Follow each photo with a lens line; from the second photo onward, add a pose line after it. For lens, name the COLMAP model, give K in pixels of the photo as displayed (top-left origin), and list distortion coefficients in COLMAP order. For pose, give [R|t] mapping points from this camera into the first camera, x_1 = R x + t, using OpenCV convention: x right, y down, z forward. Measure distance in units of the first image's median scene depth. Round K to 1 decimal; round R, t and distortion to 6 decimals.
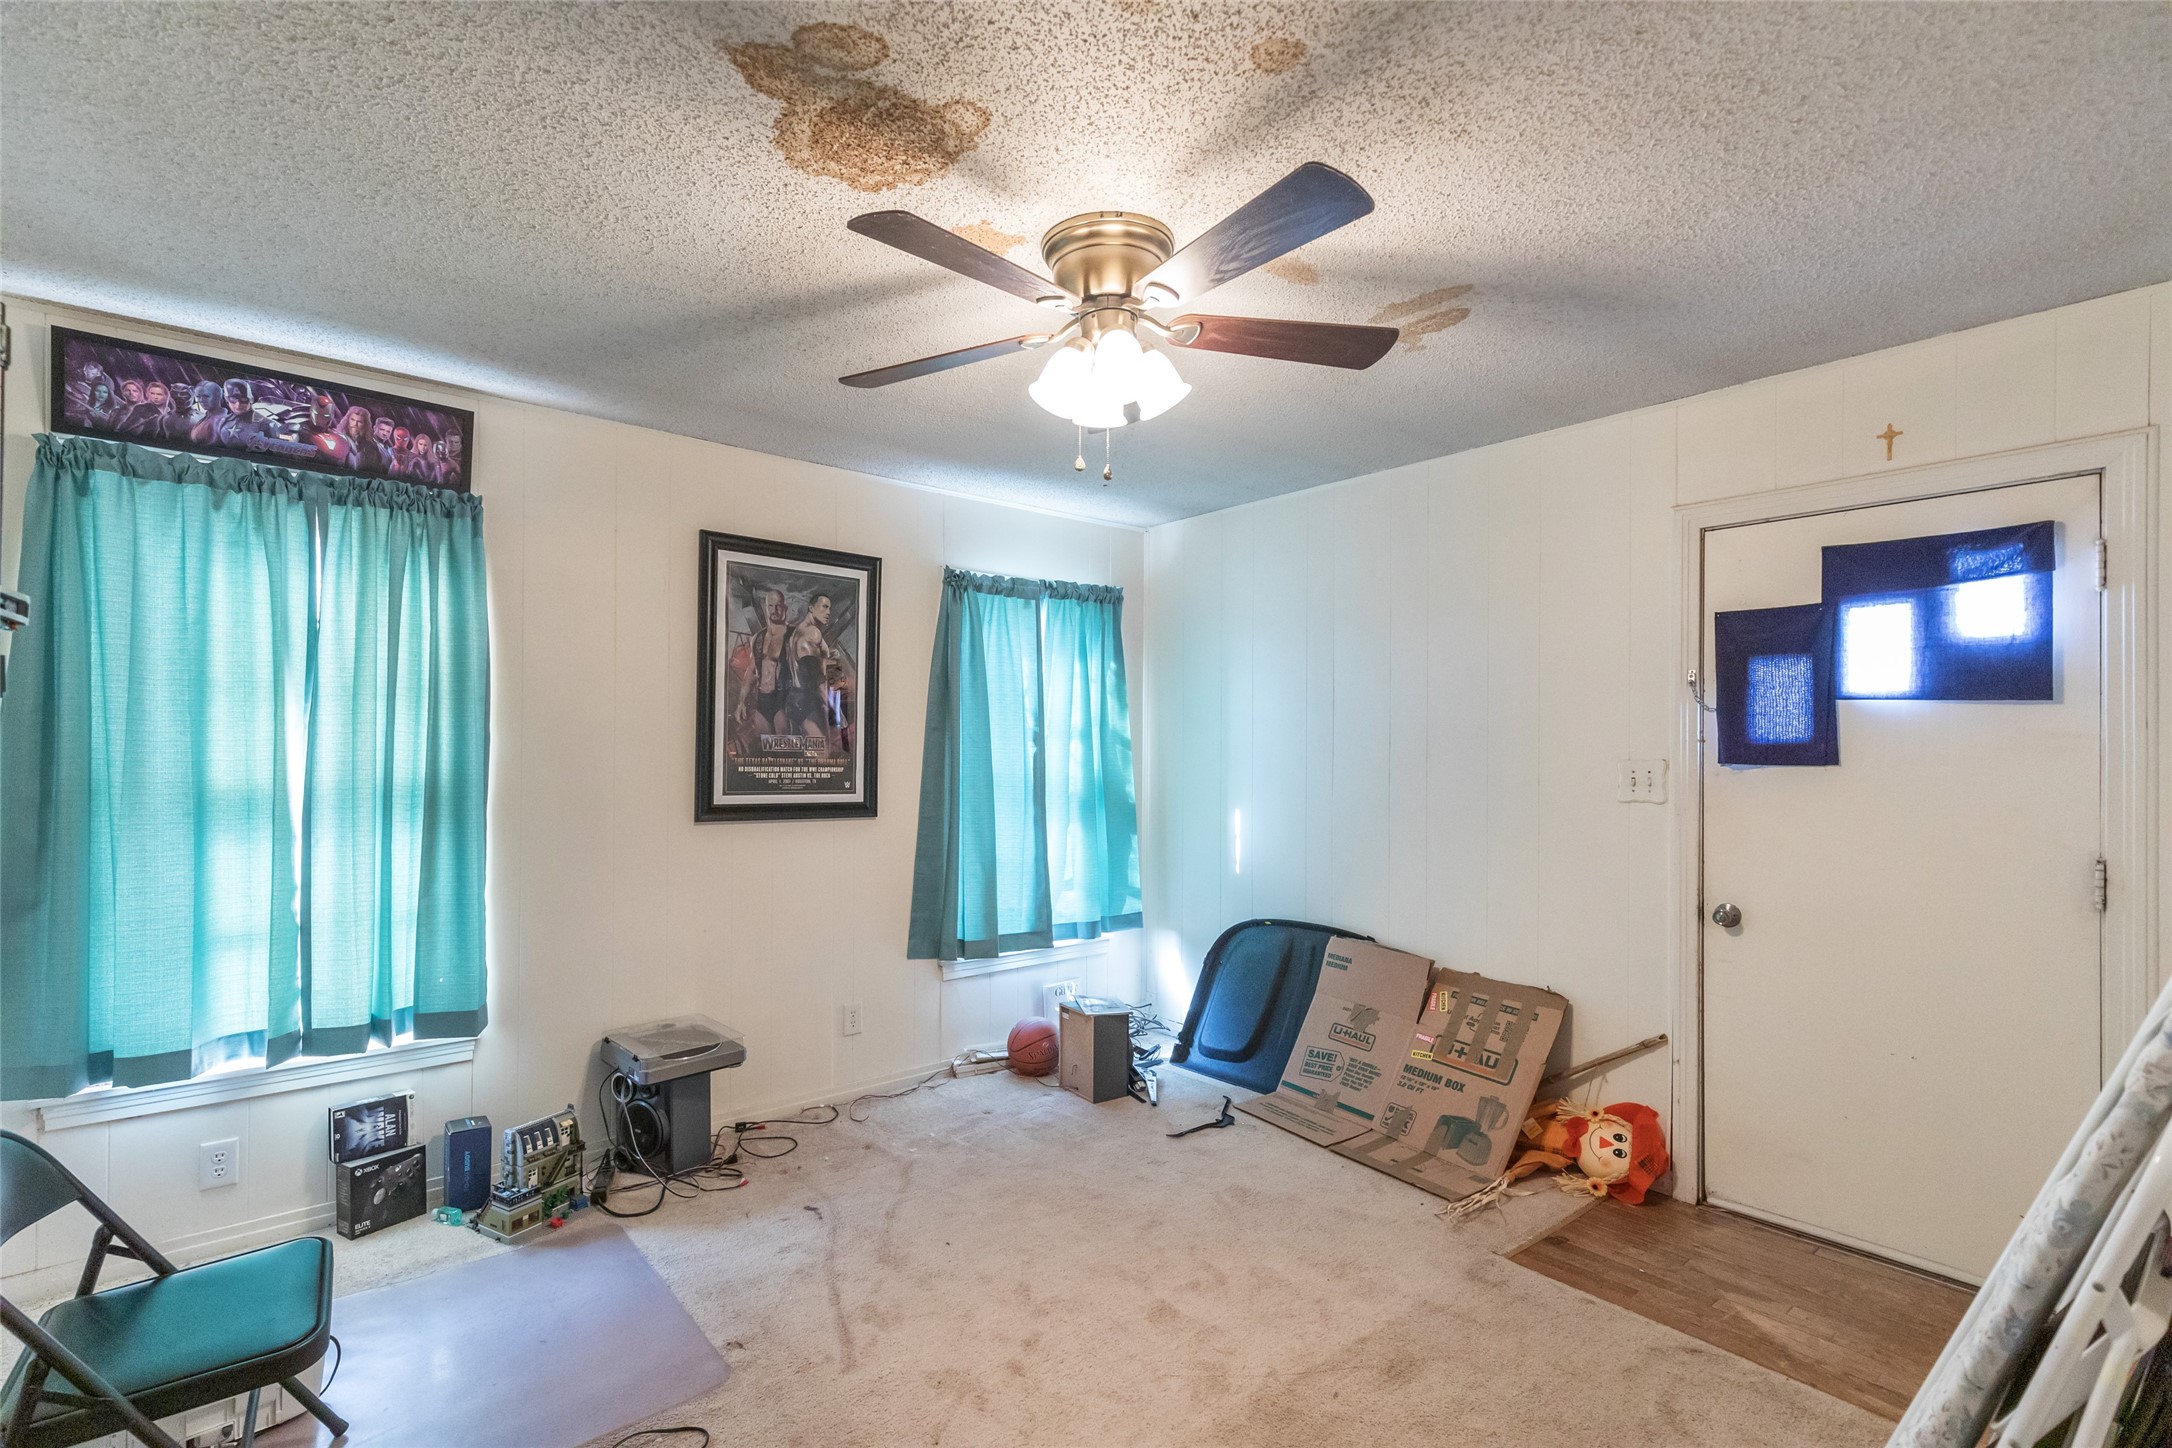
lens RADIAL K [[978.7, 0, 1088.9], [0, 978.7, 747.8], [0, 0, 1]] dist [0.006441, -0.000402]
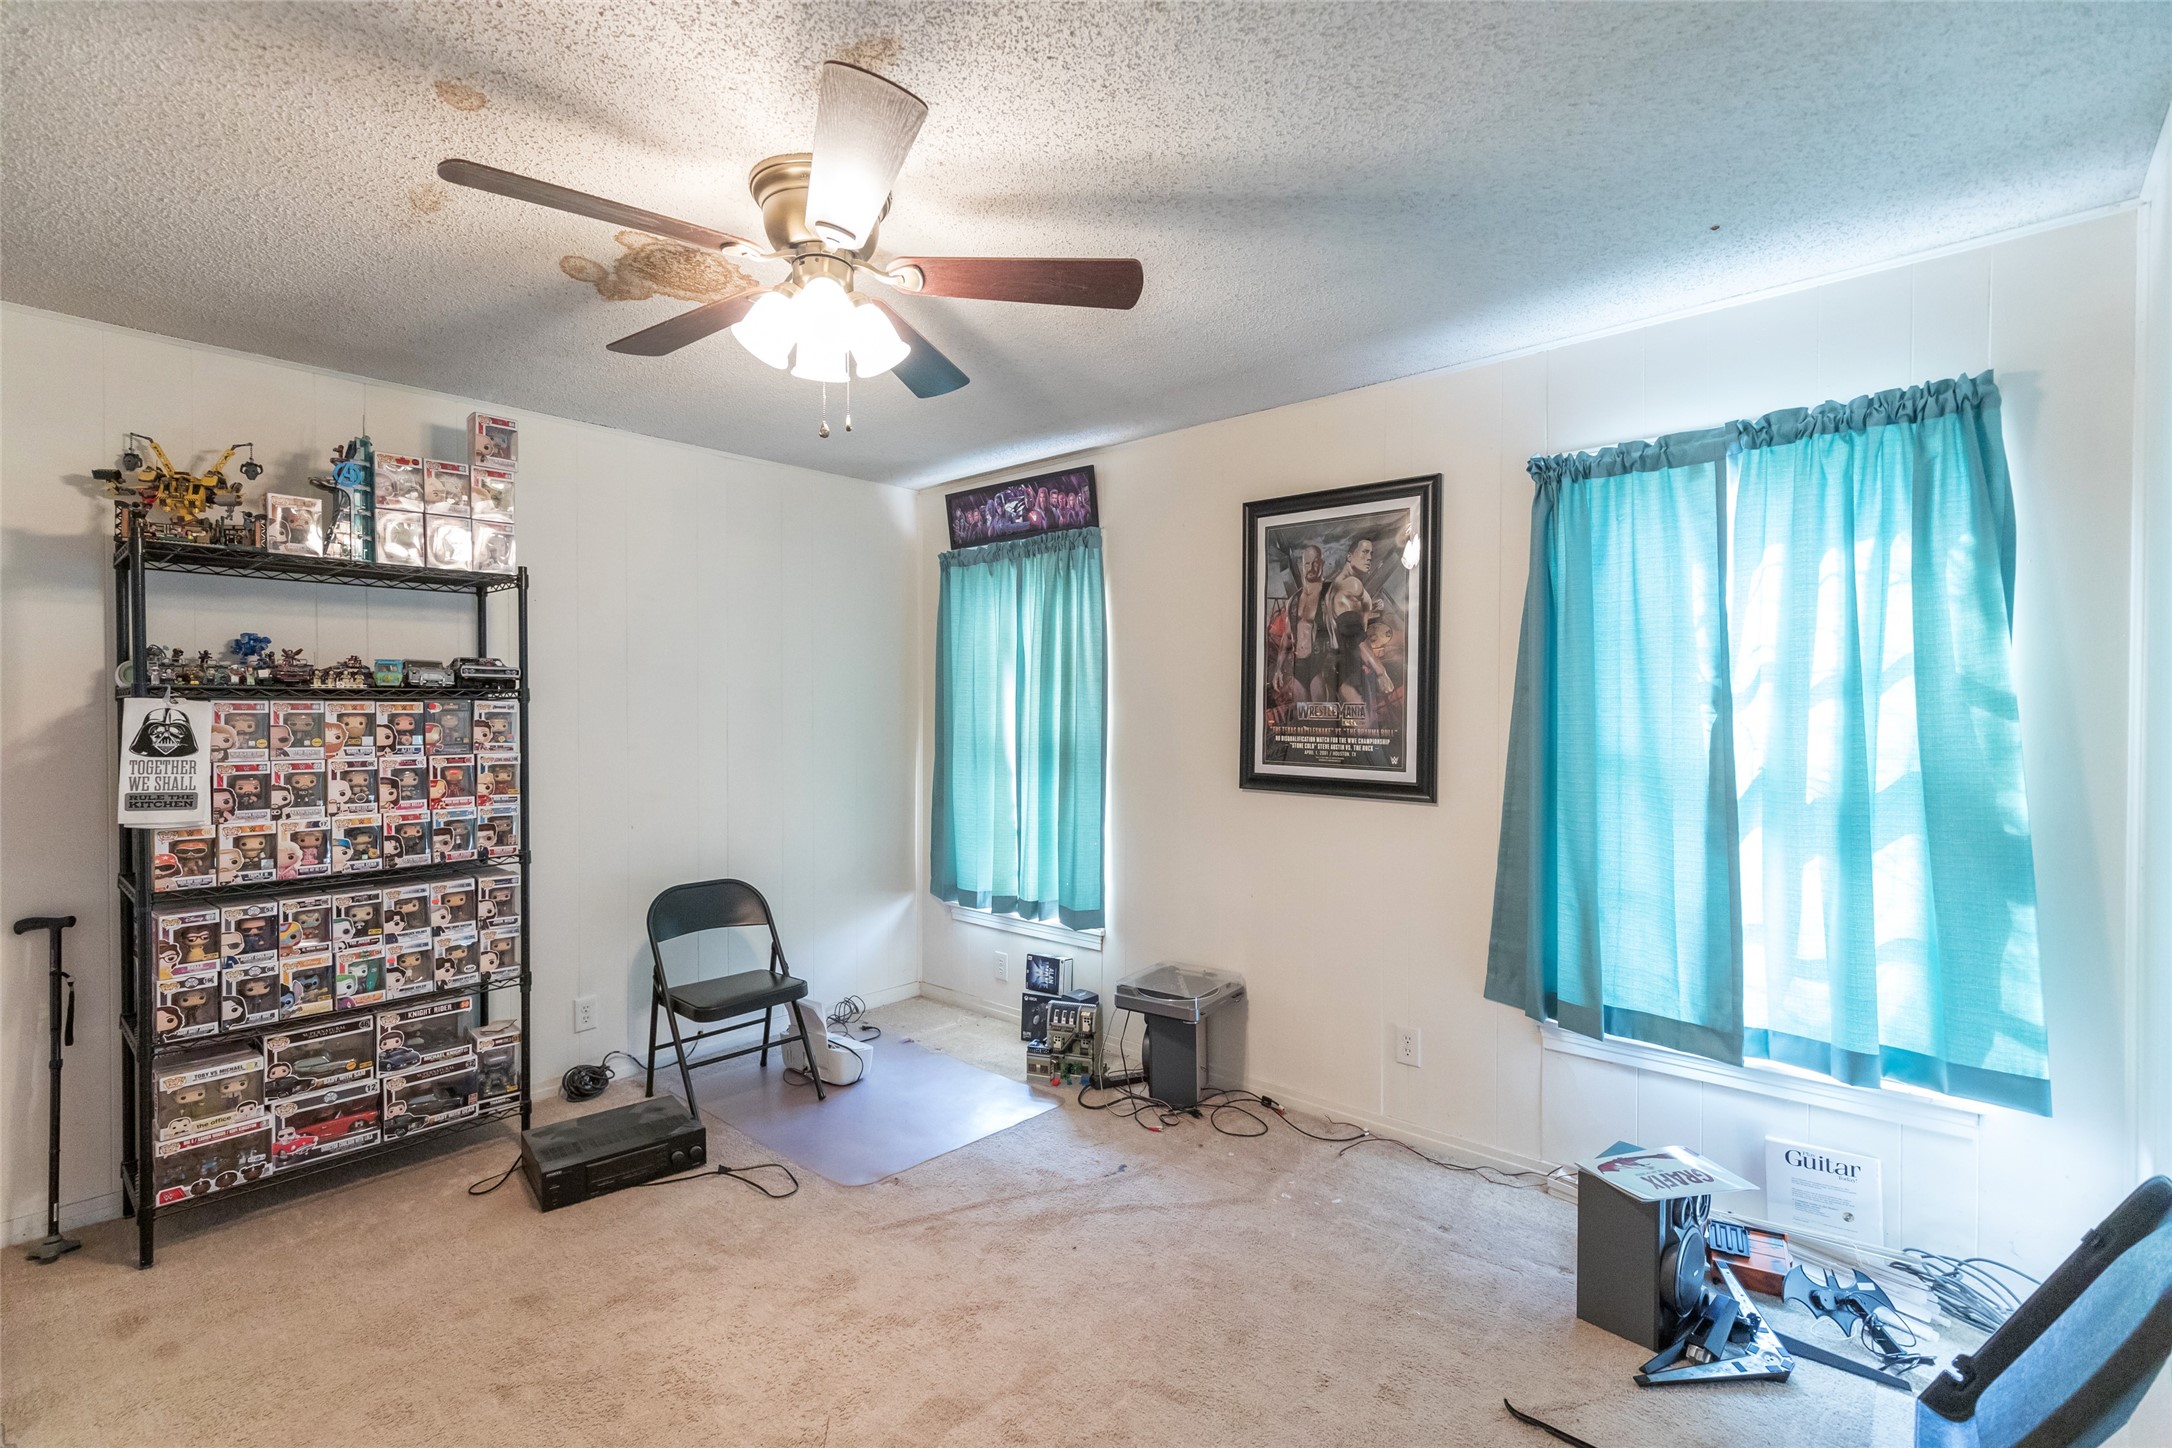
lens RADIAL K [[1026.9, 0, 1086.0], [0, 1026.9, 724.0], [0, 0, 1]] dist [0.003049, -0.001019]
pose [[0.119624, 0.006847, -0.992796, 0.652093], [0.003303, 0.999968, 0.007294, -0.000423], [0.992814, -0.004152, 0.119598, 0.707585]]
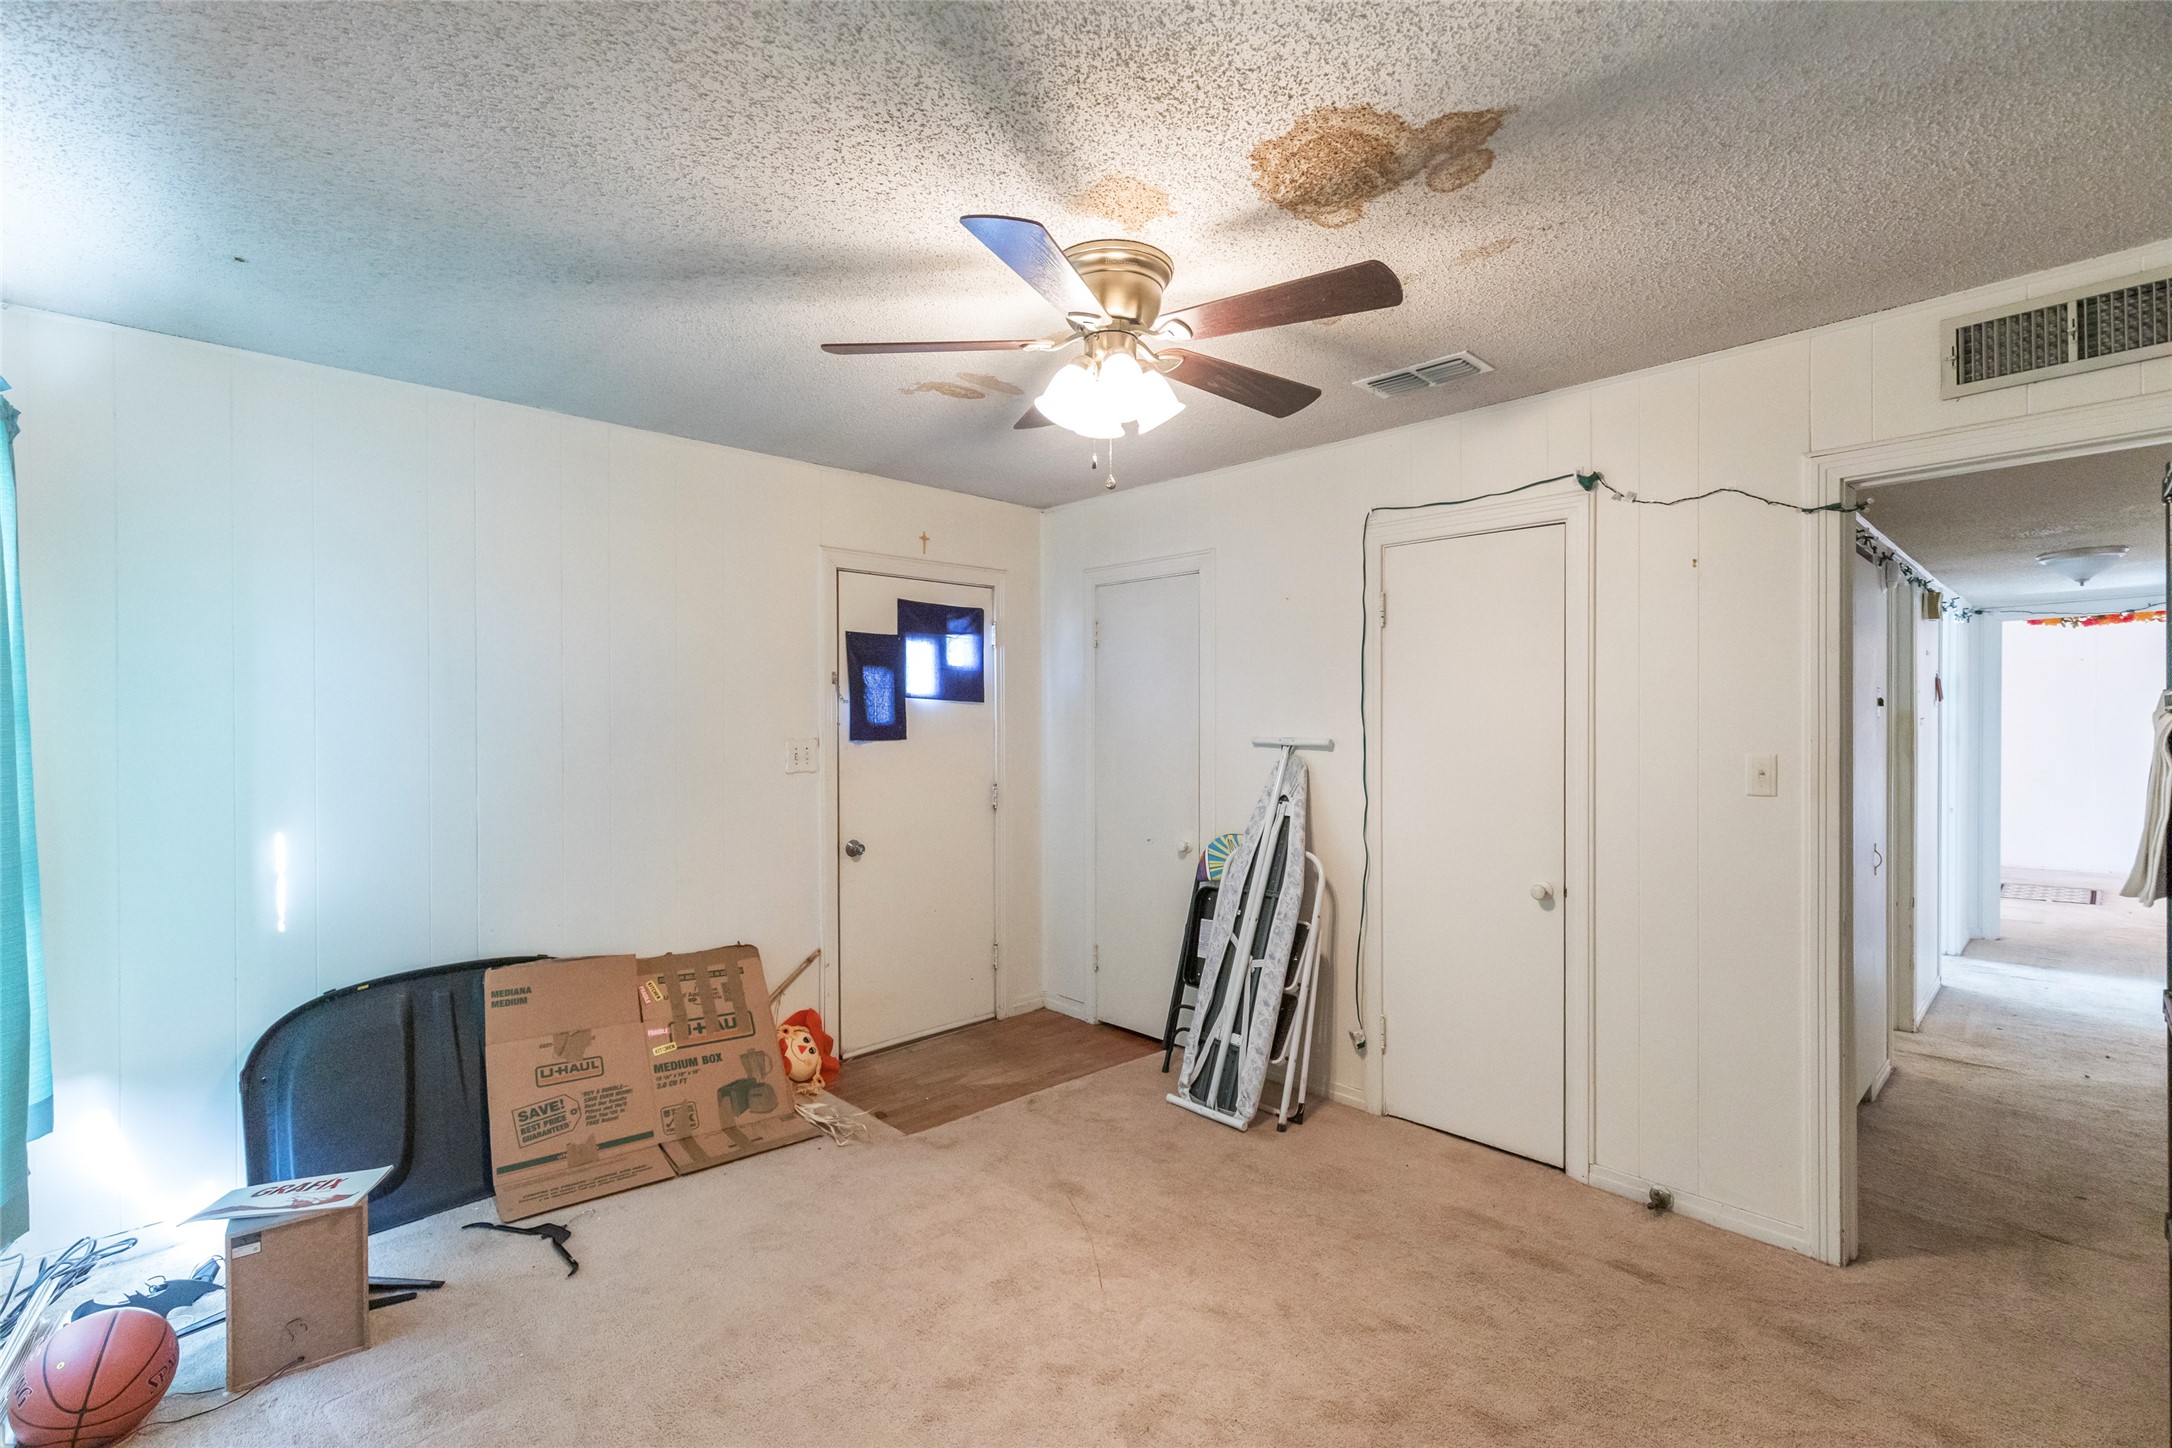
lens RADIAL K [[933.6, 0, 1048.3], [0, 933.6, 728.4], [0, 0, 1]] dist [0.002075, -0.000024]
pose [[-0.020629, -0.012791, 0.999705, -0.632254], [0.000563, 0.999918, 0.012805, -0.016326], [-0.999787, 0.000827, -0.020620, 0.687053]]
